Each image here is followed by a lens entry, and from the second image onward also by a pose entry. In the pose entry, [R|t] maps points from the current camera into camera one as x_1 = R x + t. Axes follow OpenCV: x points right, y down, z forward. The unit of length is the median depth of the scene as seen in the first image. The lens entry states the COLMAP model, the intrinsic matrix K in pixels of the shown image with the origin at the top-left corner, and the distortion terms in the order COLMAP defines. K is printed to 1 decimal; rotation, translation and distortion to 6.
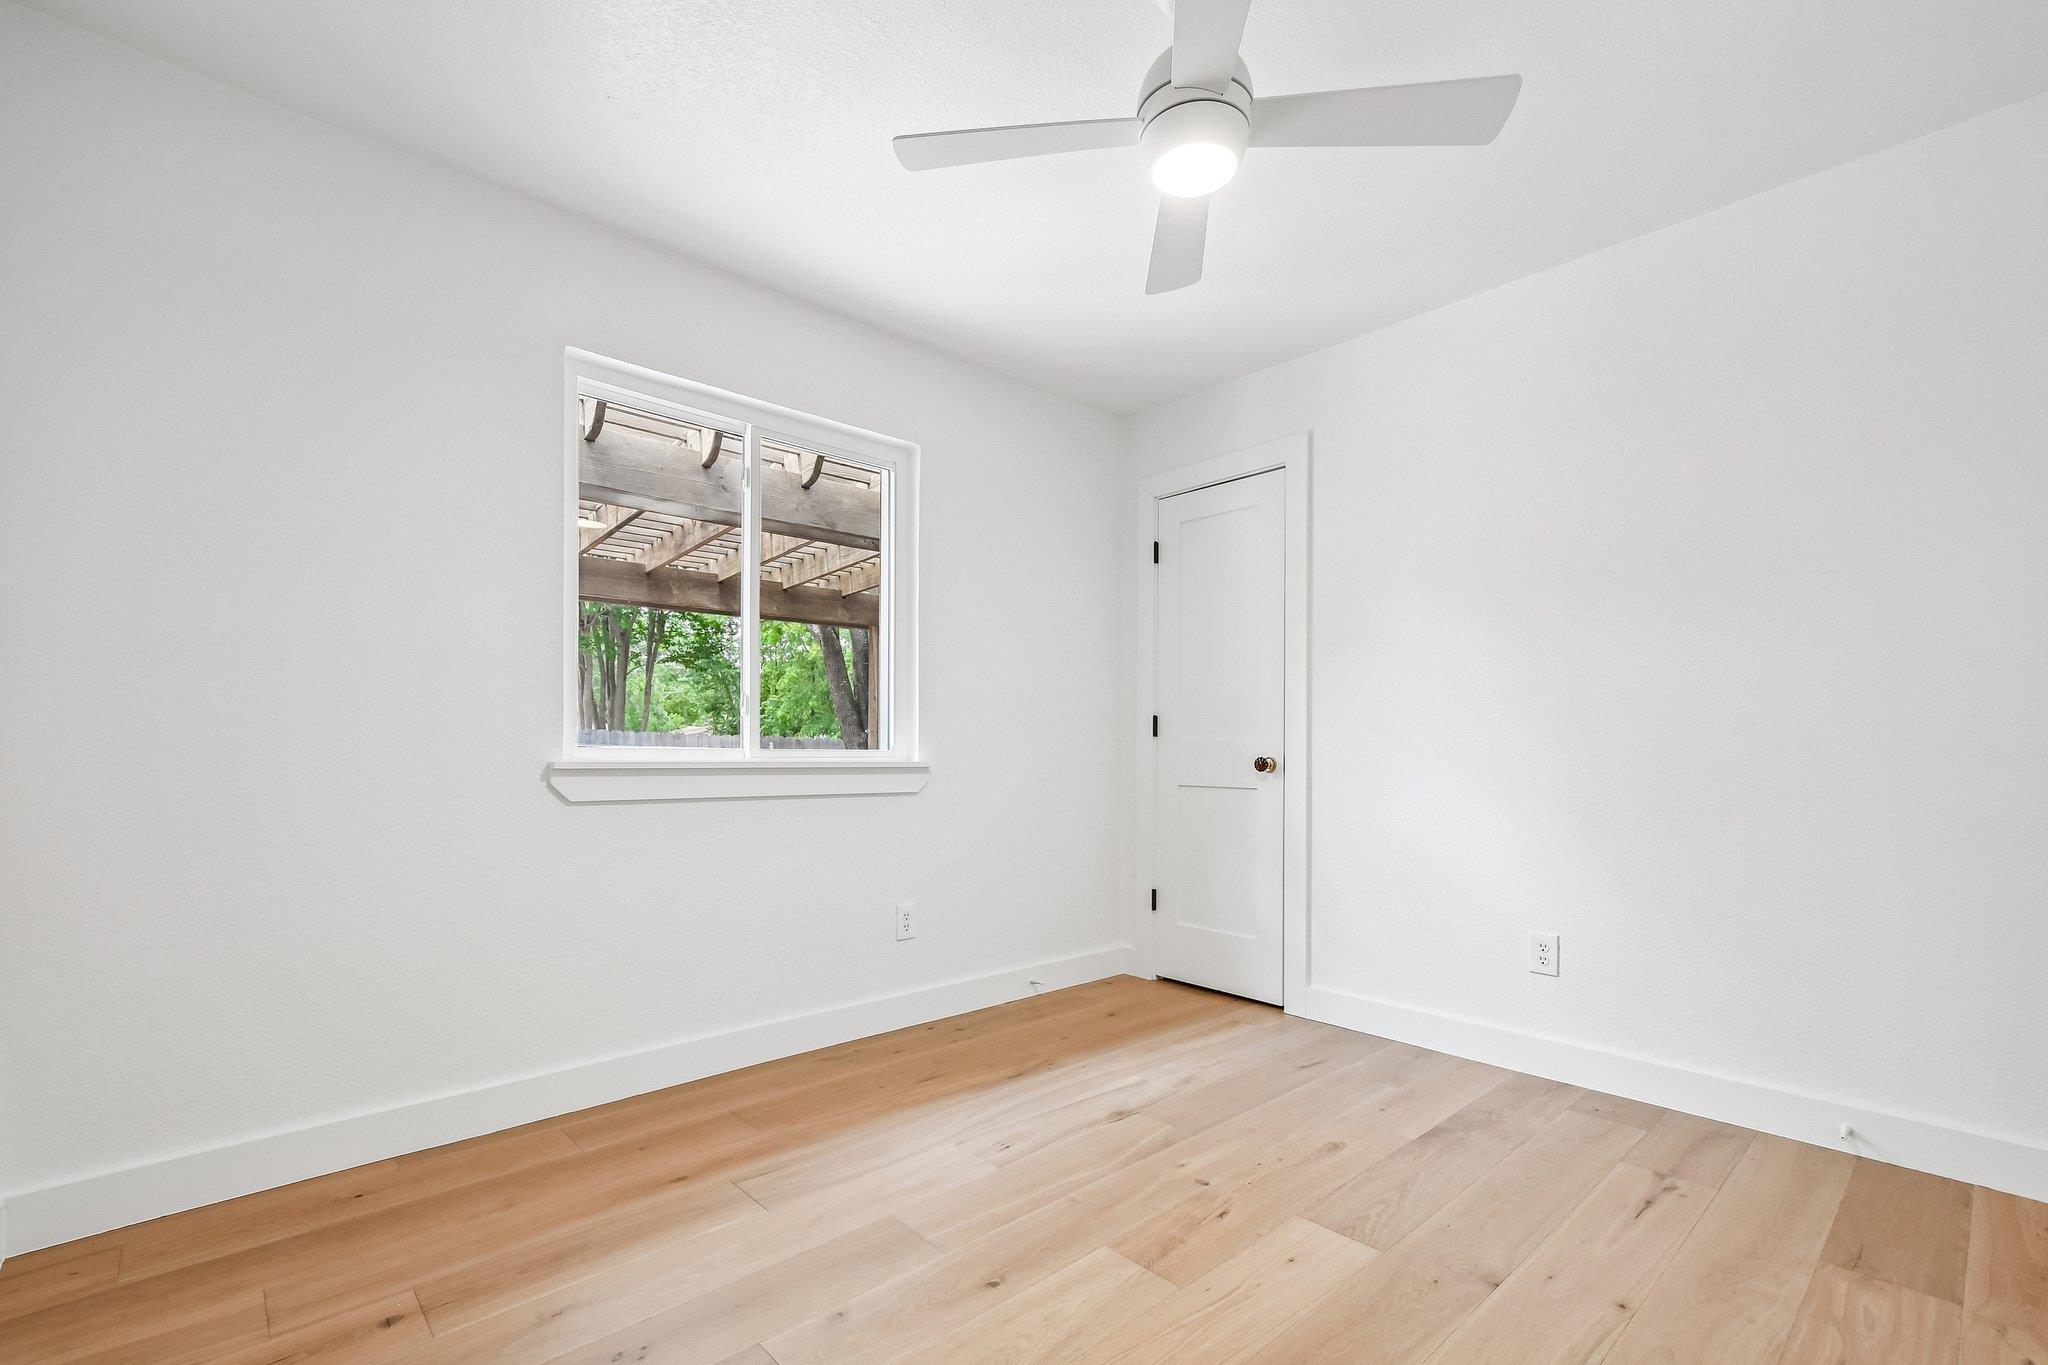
lens RADIAL K [[903.2, 0, 1011.5], [0, 903.2, 745.7], [0, 0, 1]] dist [0.009281, -0.000437]
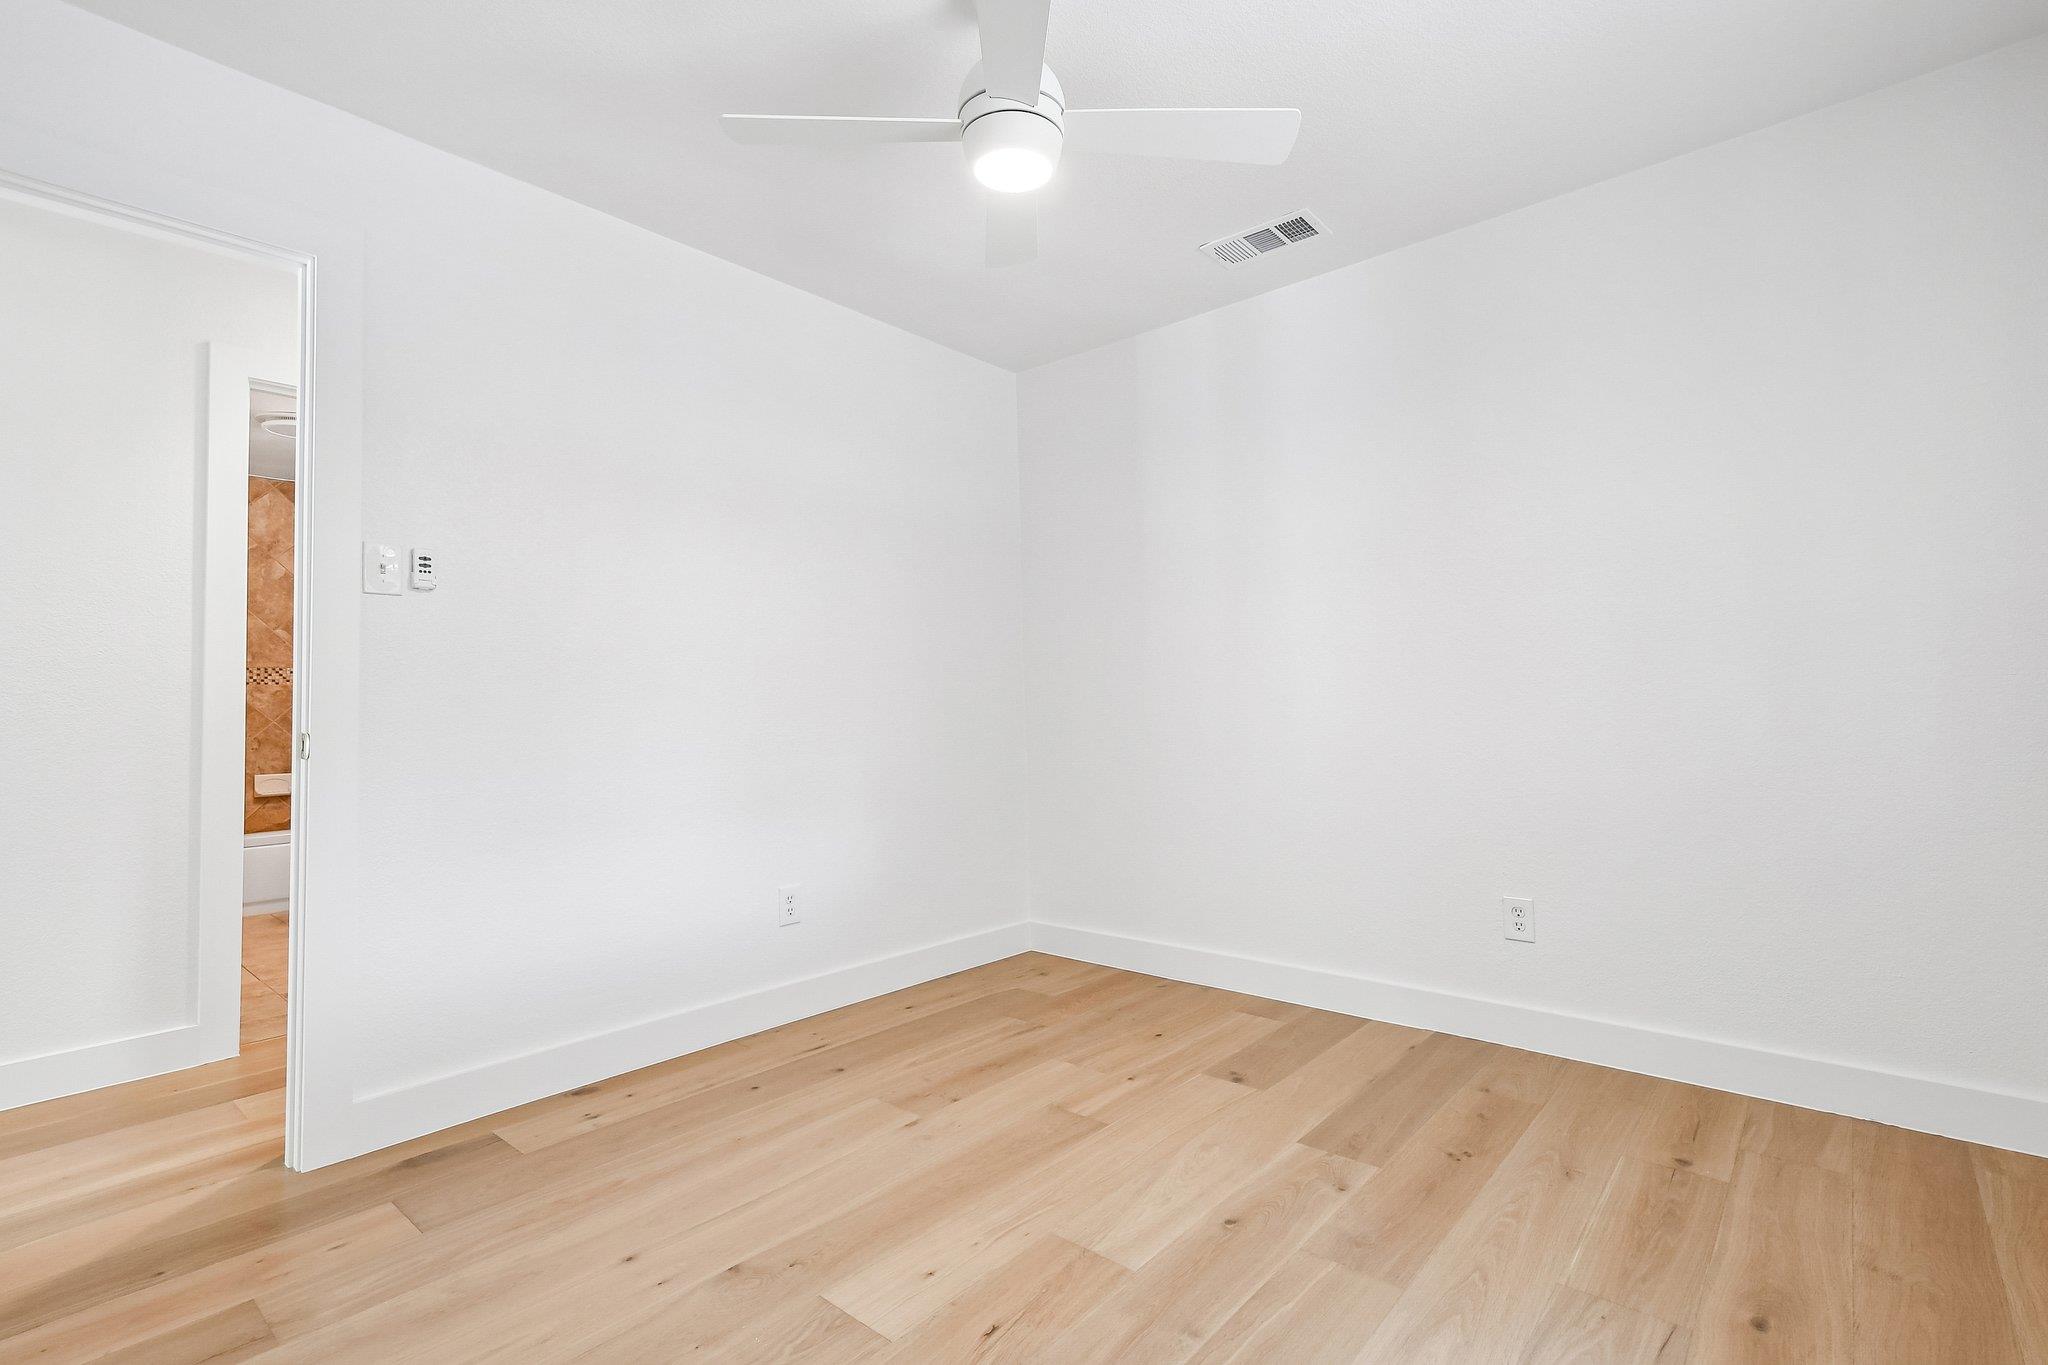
lens RADIAL K [[937.9, 0, 1026.2], [0, 937.9, 685.2], [0, 0, 1]] dist [0.003138, 0.000225]
pose [[-0.992458, 0.009579, -0.122214, 0.276200], [0.012630, 0.999627, -0.024216, 0.001219], [0.121936, -0.025577, -0.992208, 1.678468]]
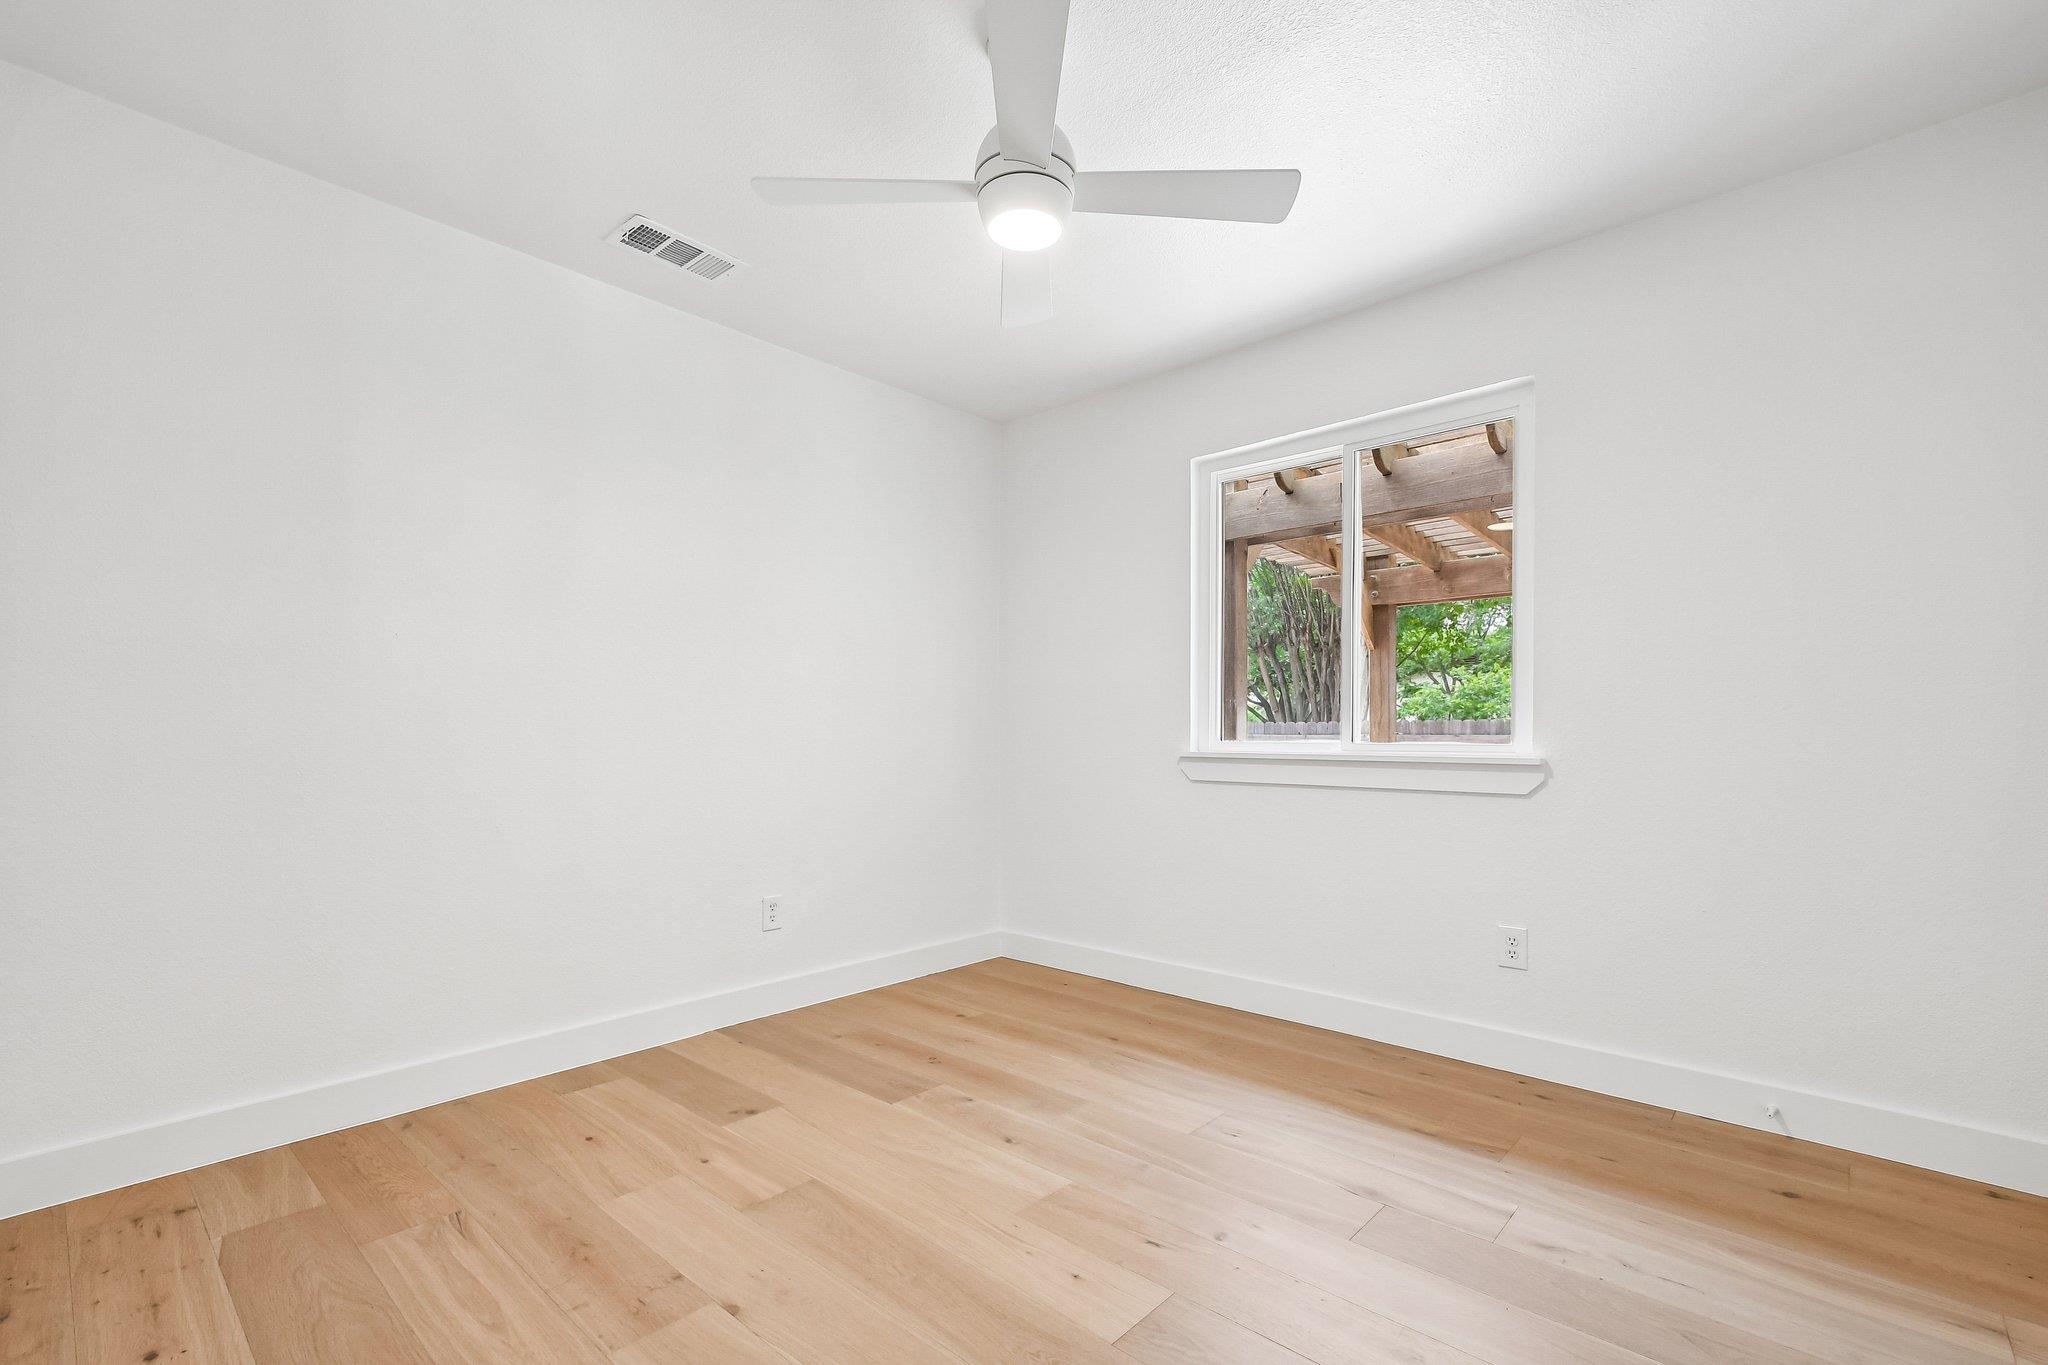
lens RADIAL K [[903.0, 0, 1021.1], [0, 903.0, 740.7], [0, 0, 1]] dist [0.006270, -0.000768]
pose [[0.088026, 0.001555, -0.996117, 1.075723], [0.002358, 0.999996, 0.001769, -0.001675], [0.996115, -0.002504, 0.088022, 0.735725]]
